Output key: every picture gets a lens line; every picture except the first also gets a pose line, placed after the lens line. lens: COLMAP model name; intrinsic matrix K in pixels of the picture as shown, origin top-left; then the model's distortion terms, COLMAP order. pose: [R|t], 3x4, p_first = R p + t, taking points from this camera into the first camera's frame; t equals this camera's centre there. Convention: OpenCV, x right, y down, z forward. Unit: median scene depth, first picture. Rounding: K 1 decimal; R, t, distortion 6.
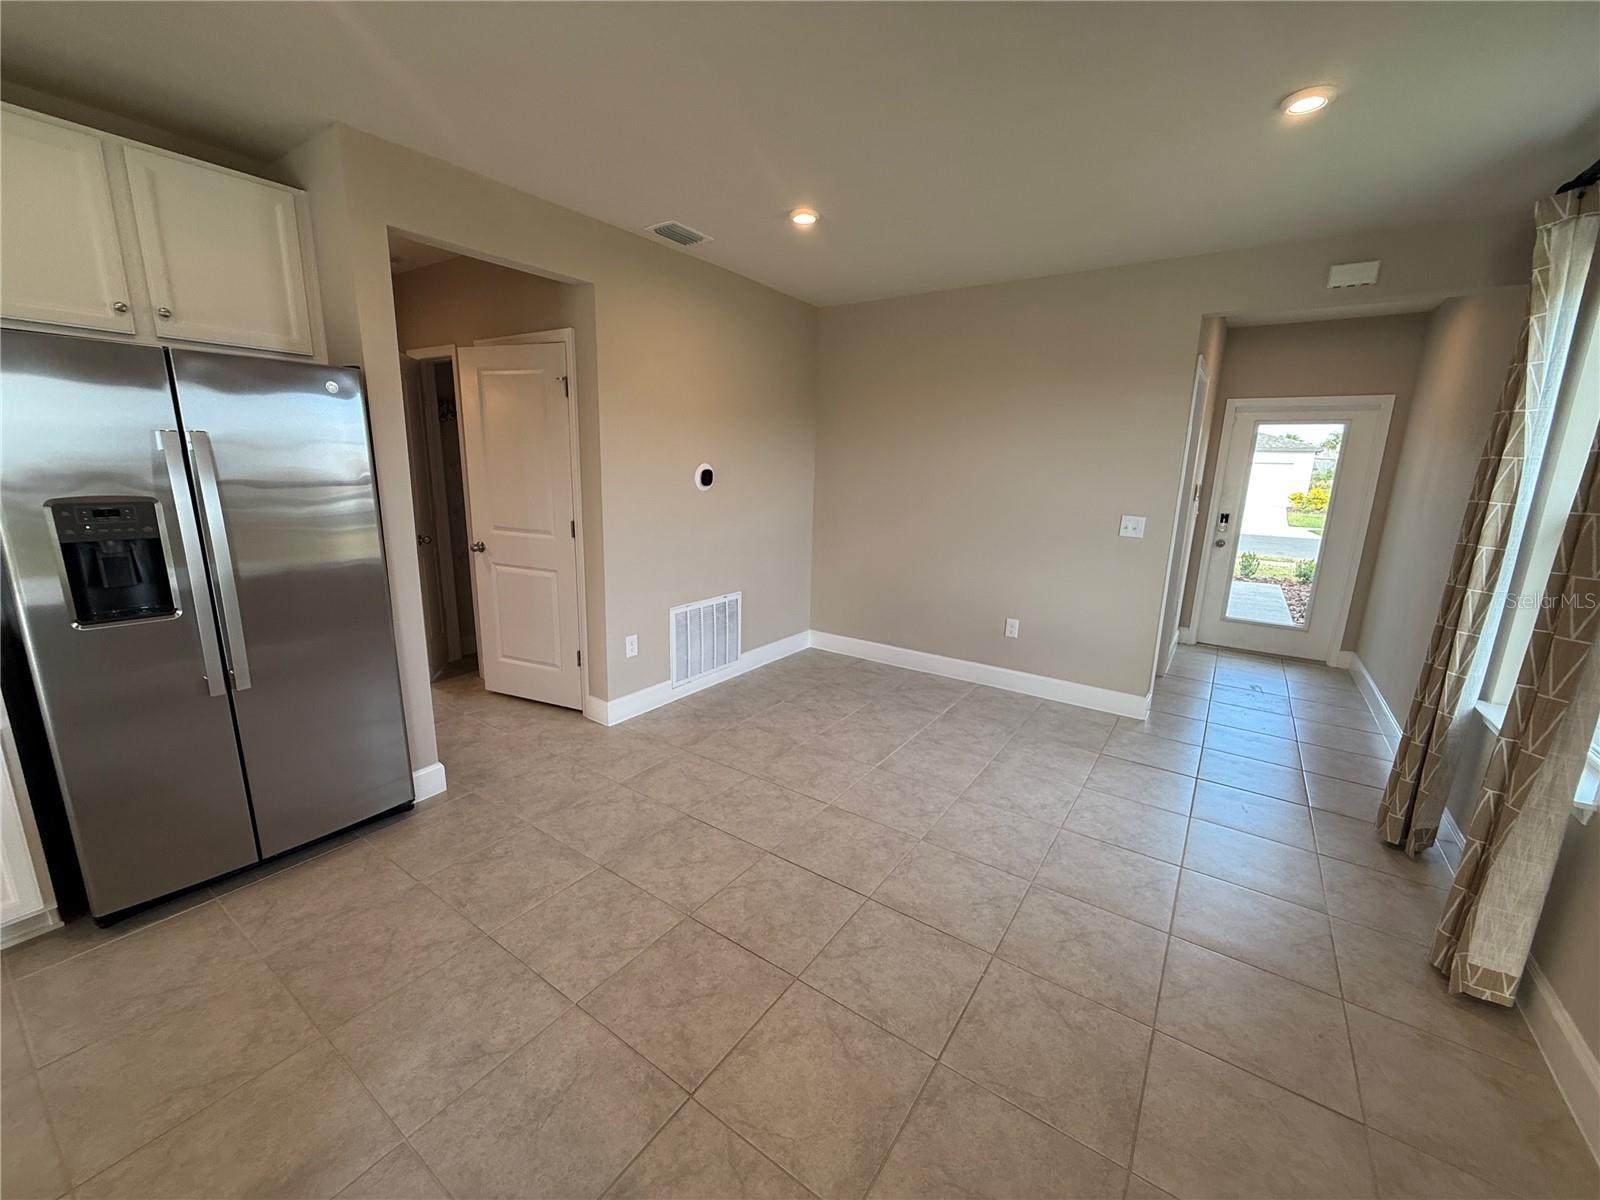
lens RADIAL K [[637.5, 0, 793.9], [0, 637.5, 599.8], [0, 0, 1]] dist [0.003356, 0.000167]
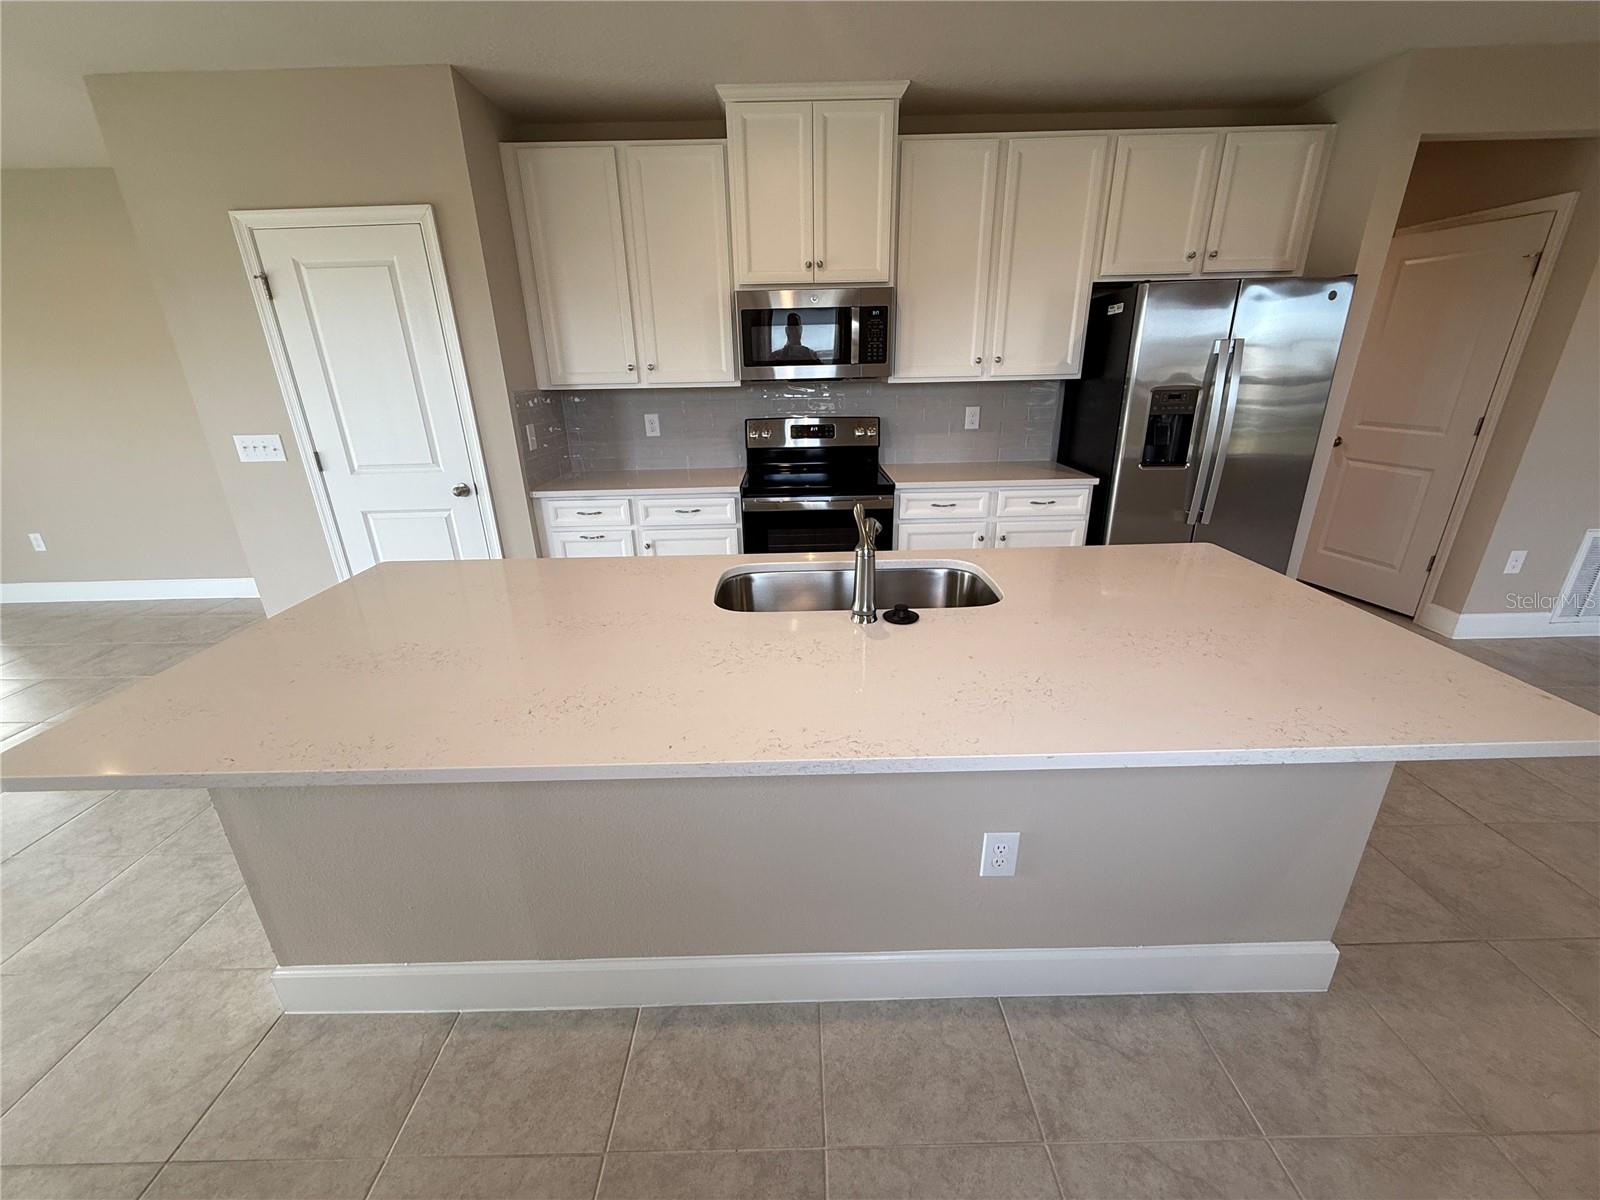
lens RADIAL K [[631.7, 0, 800.9], [0, 631.7, 601.1], [0, 0, 1]] dist [-0.001411, -0.000638]
pose [[0.577040, 0.256060, -0.775537, -0.168852], [-0.140070, 0.966539, 0.214904, 0.096660], [0.804615, -0.015379, 0.593597, -0.446515]]
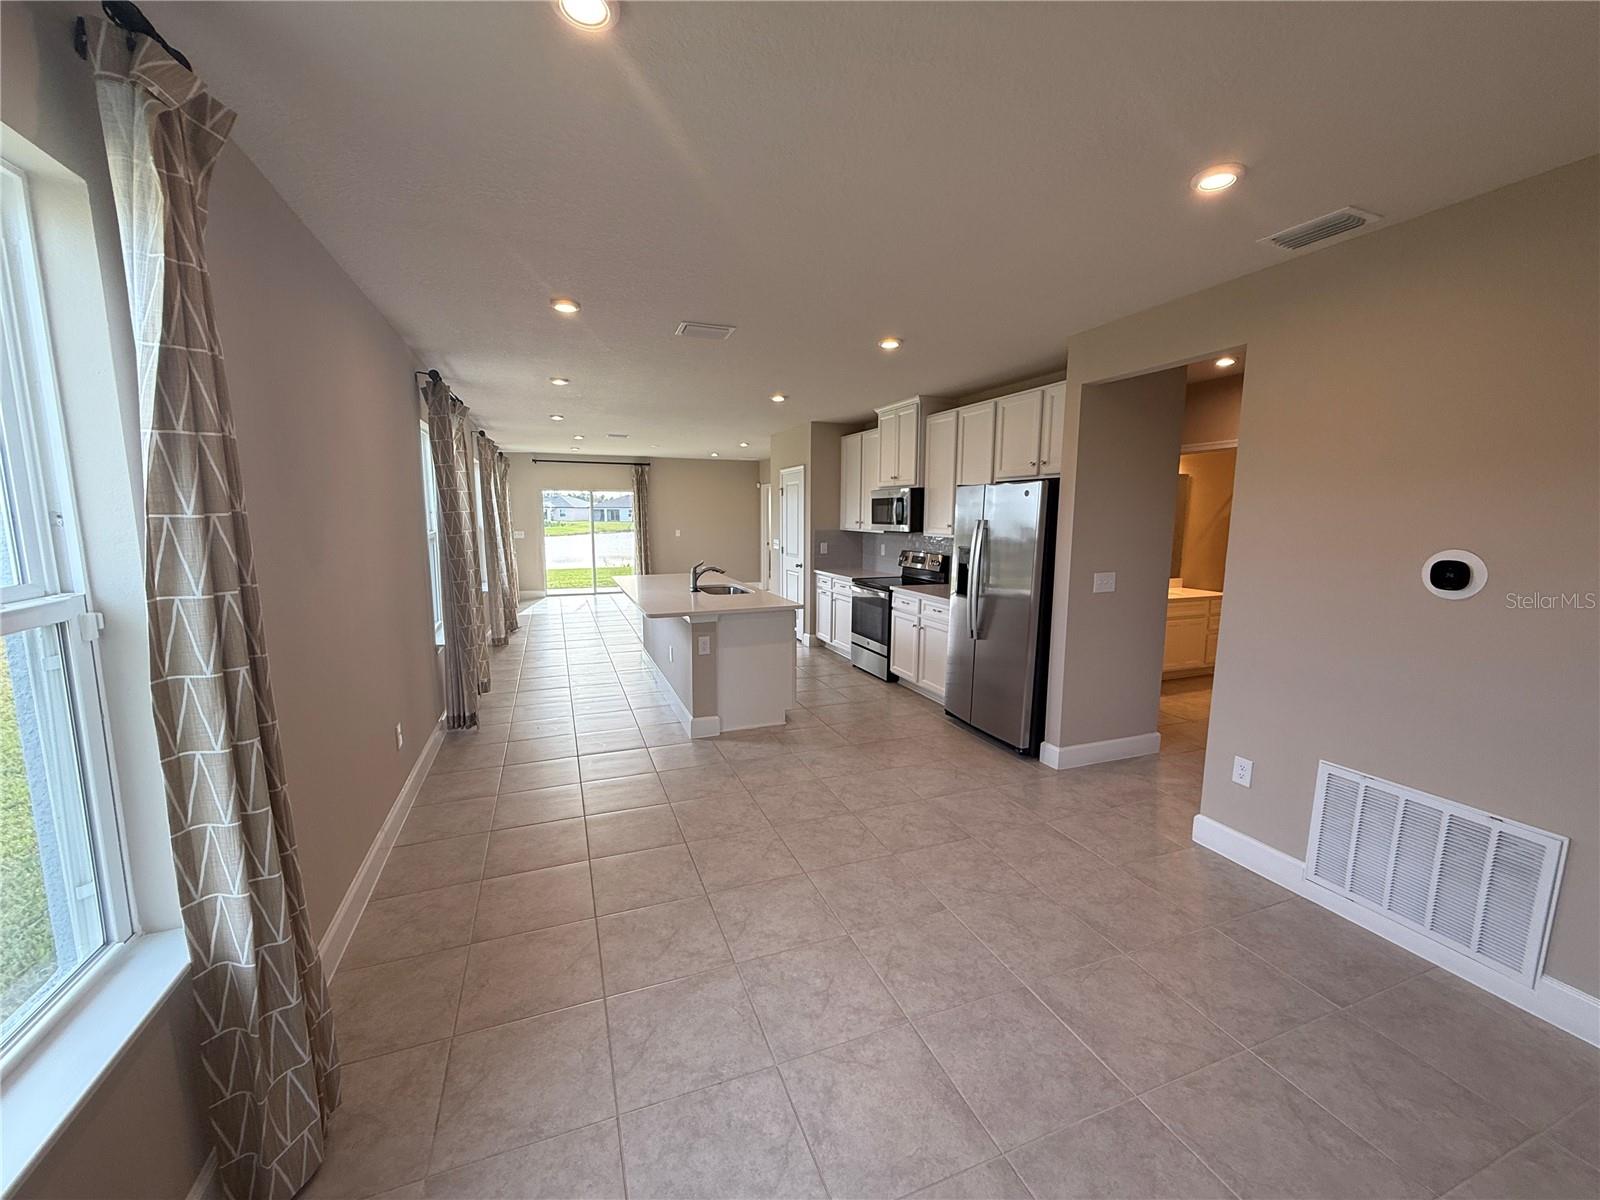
lens RADIAL K [[631.7, 0, 800.9], [0, 631.7, 601.1], [0, 0, 1]] dist [-0.001411, -0.000638]
pose [[-0.552101, 0.089470, -0.828963, 0.862218], [-0.196290, 0.952334, 0.233517, -0.259234], [0.810343, 0.291642, -0.508222, 1.144197]]
